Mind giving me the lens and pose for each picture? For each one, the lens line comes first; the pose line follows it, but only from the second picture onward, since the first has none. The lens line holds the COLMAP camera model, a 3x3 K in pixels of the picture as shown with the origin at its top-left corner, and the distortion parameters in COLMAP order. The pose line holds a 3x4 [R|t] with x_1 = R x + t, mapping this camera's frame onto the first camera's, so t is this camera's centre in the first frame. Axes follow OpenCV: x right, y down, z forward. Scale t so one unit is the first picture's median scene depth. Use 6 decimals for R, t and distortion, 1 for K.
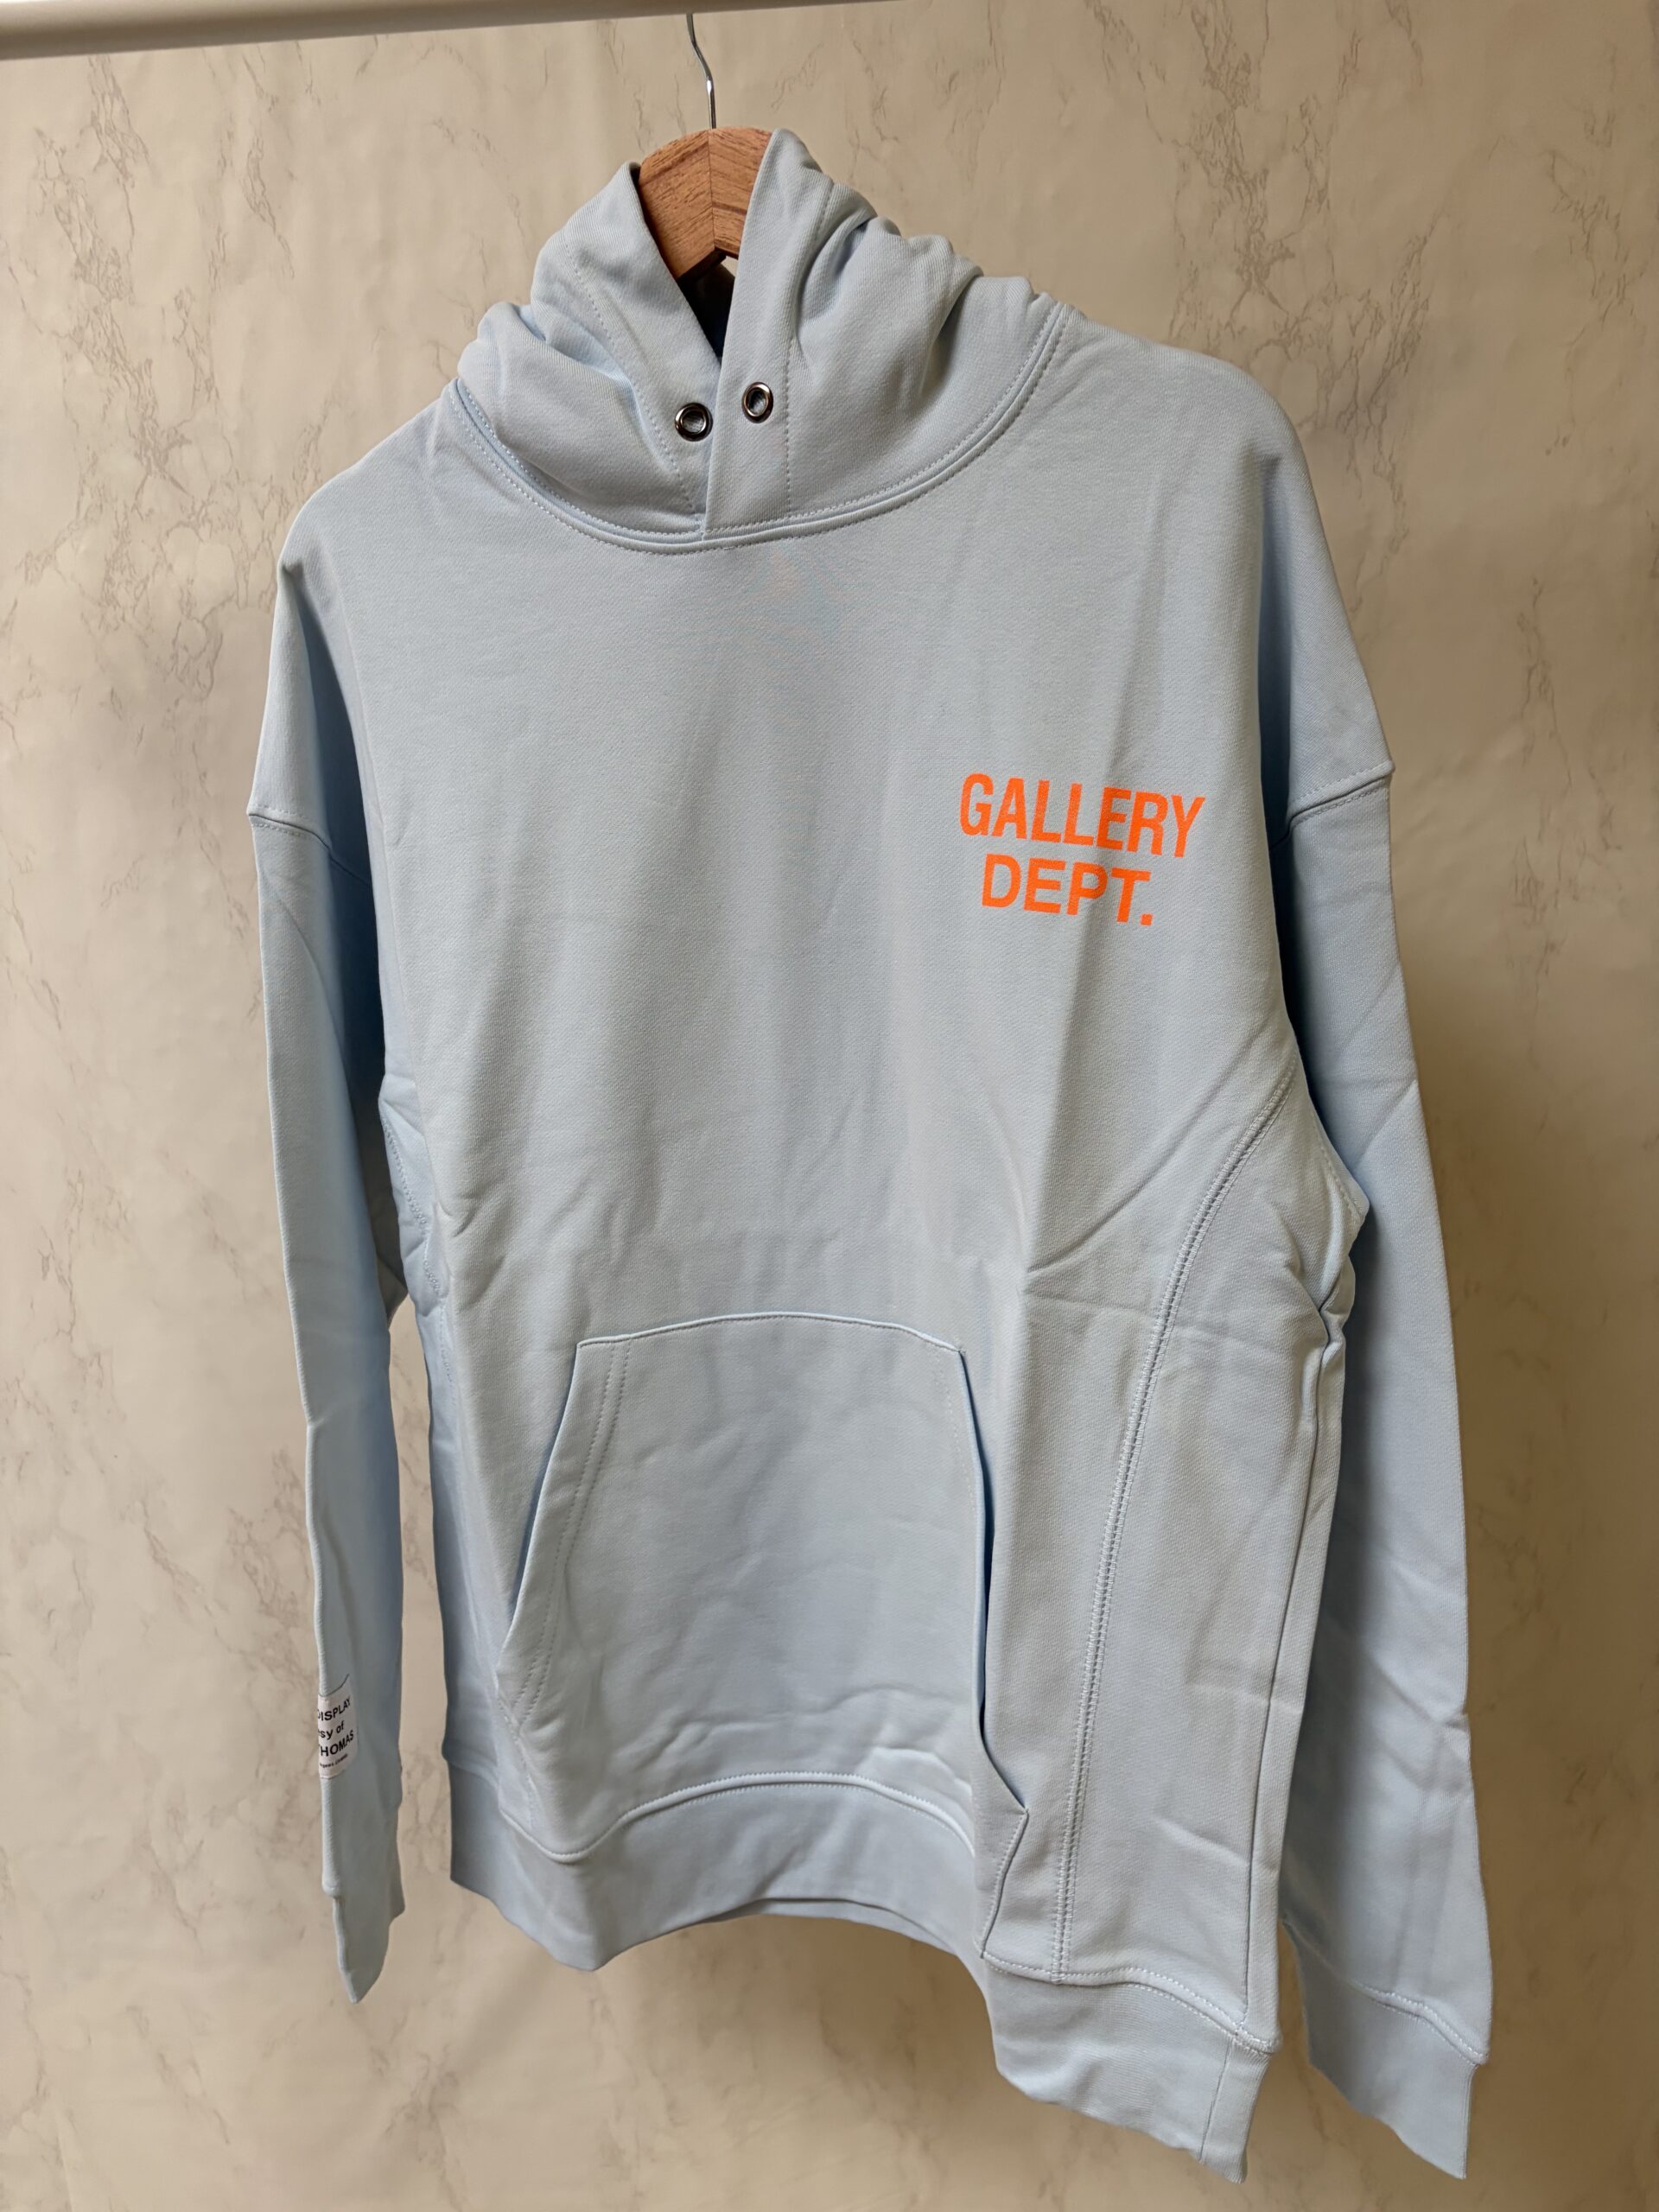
lens RADIAL K [[1689.8, 0, 829.5], [0, 1689.8, 1106.0], [0, 0, 1]] dist [0.008943, -0.001496]
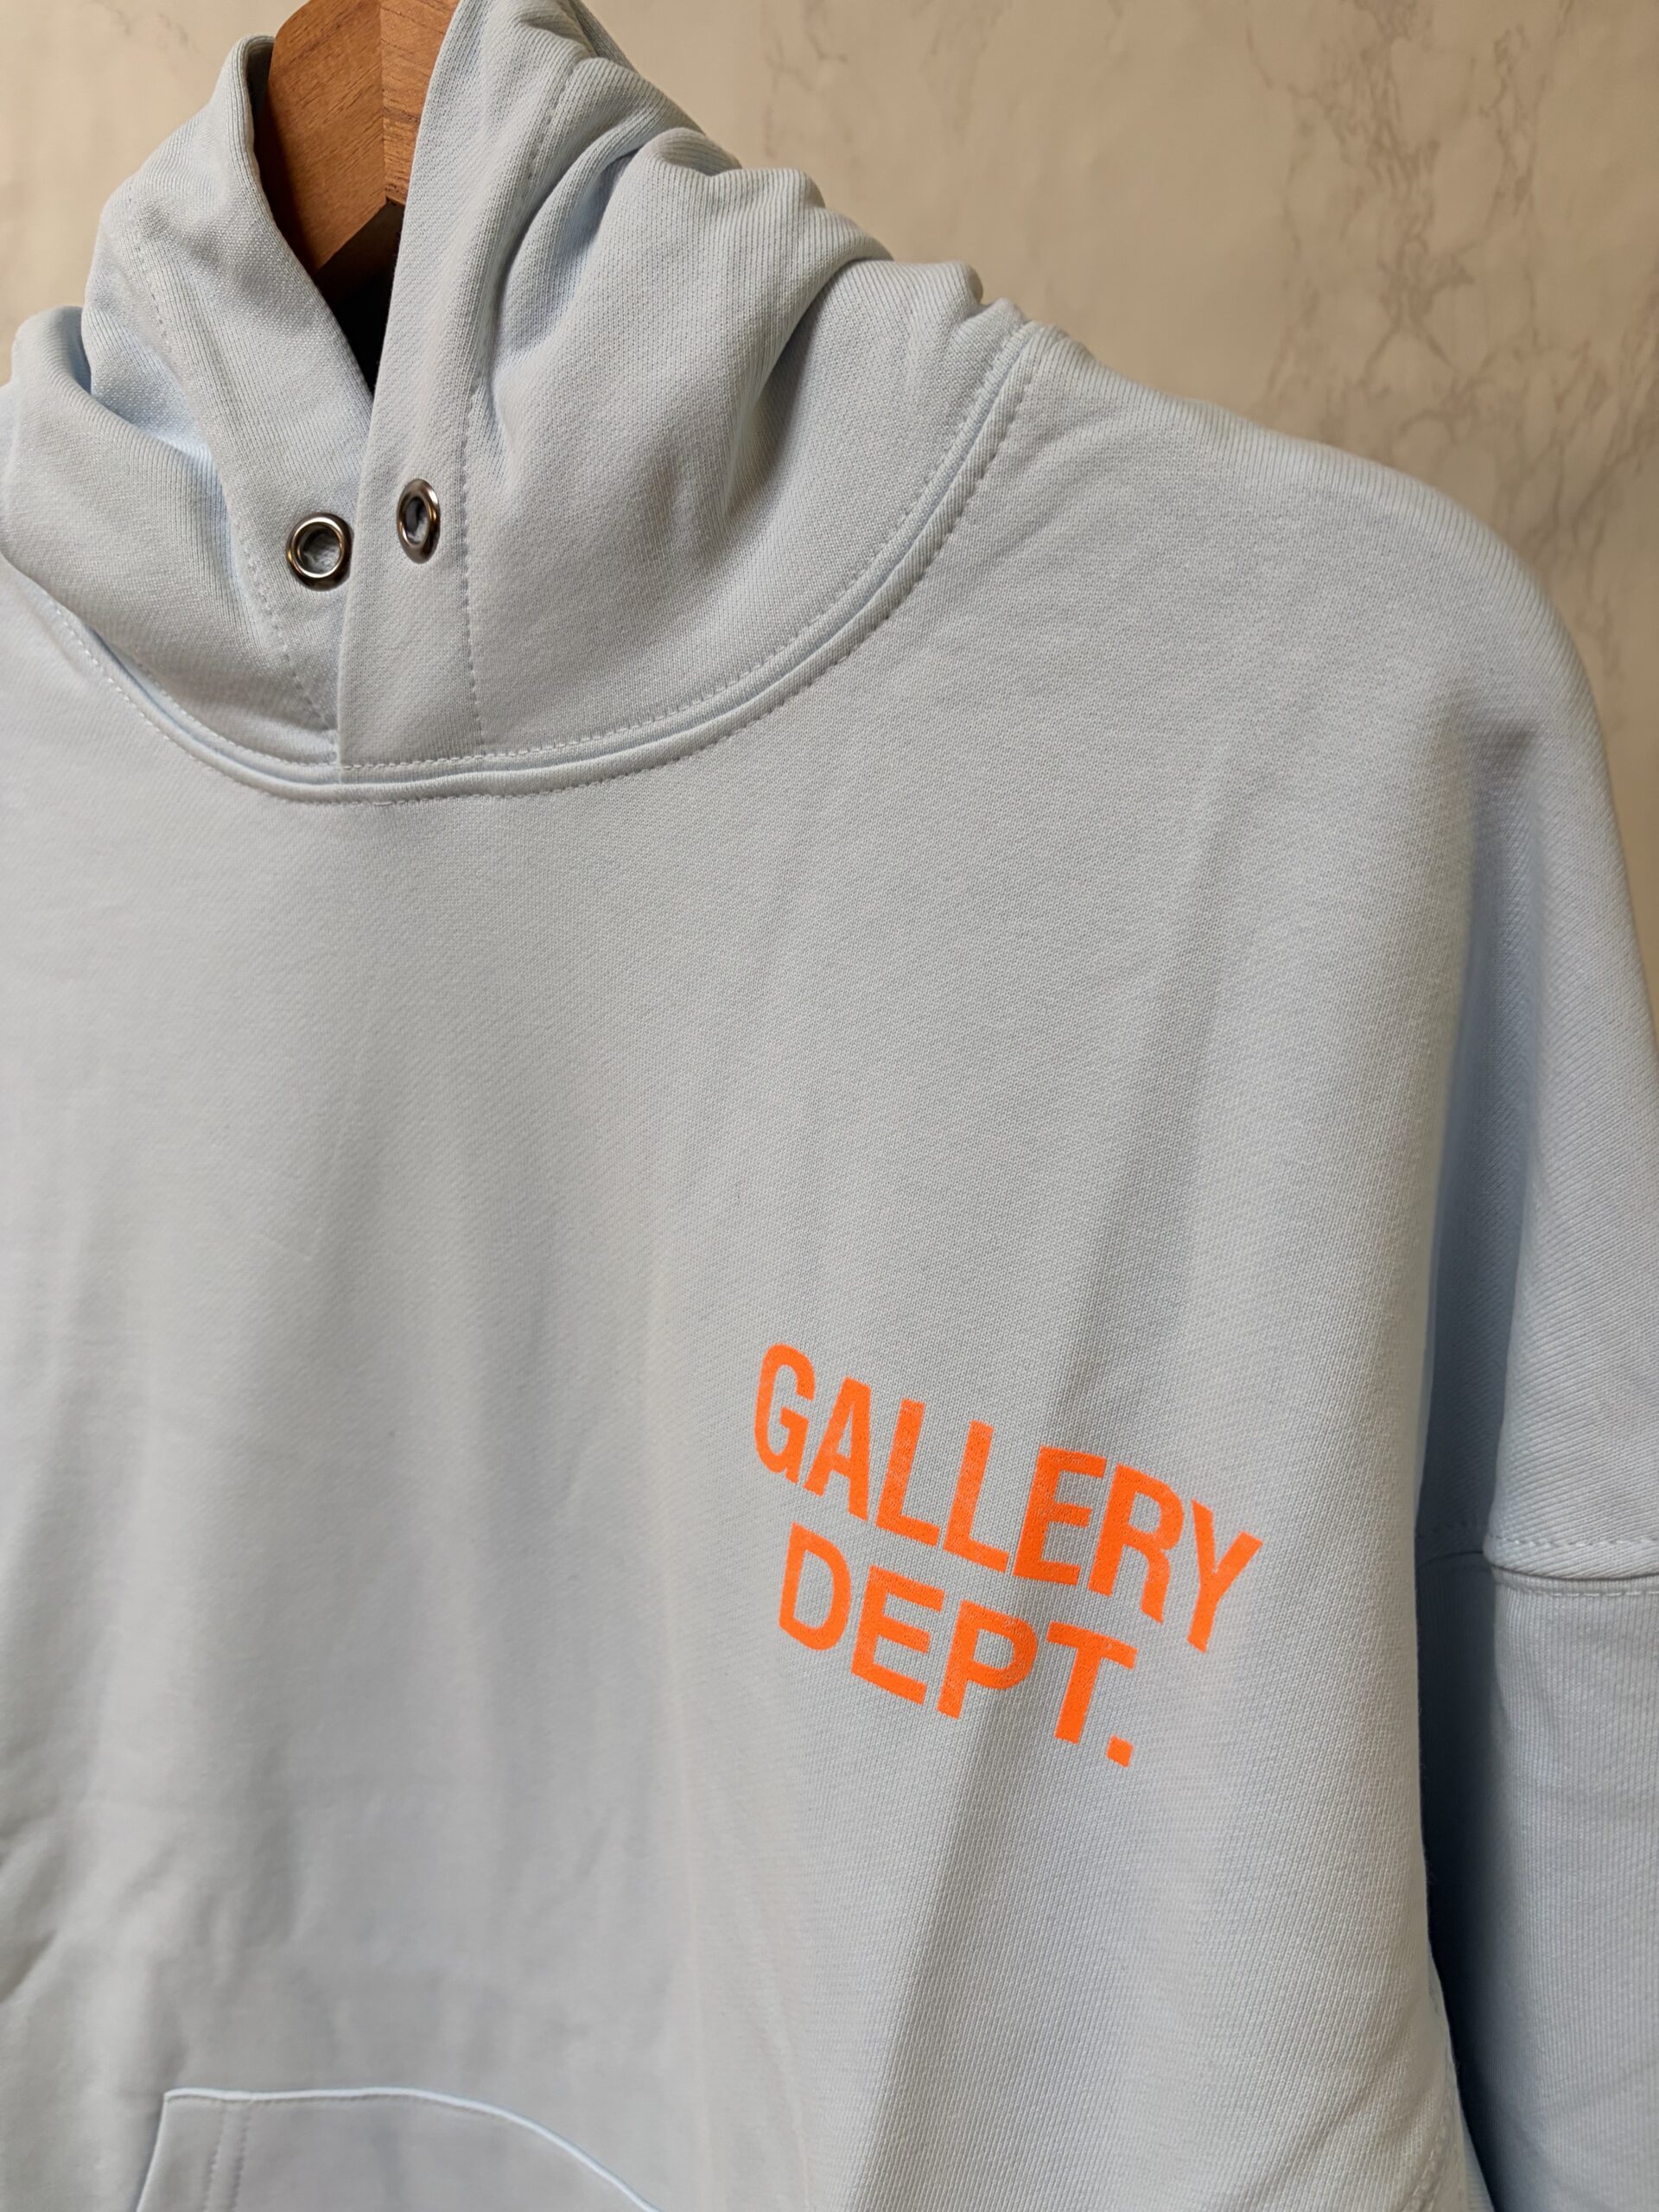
lens RADIAL K [[1689.8, 0, 829.5], [0, 1689.8, 1106.0], [0, 0, 1]] dist [0.008943, -0.001496]
pose [[0.978536, 0.100101, -0.180131, 0.176211], [-0.102946, 0.994666, -0.006492, -0.262882], [0.178521, 0.024896, 0.983621, 0.560261]]
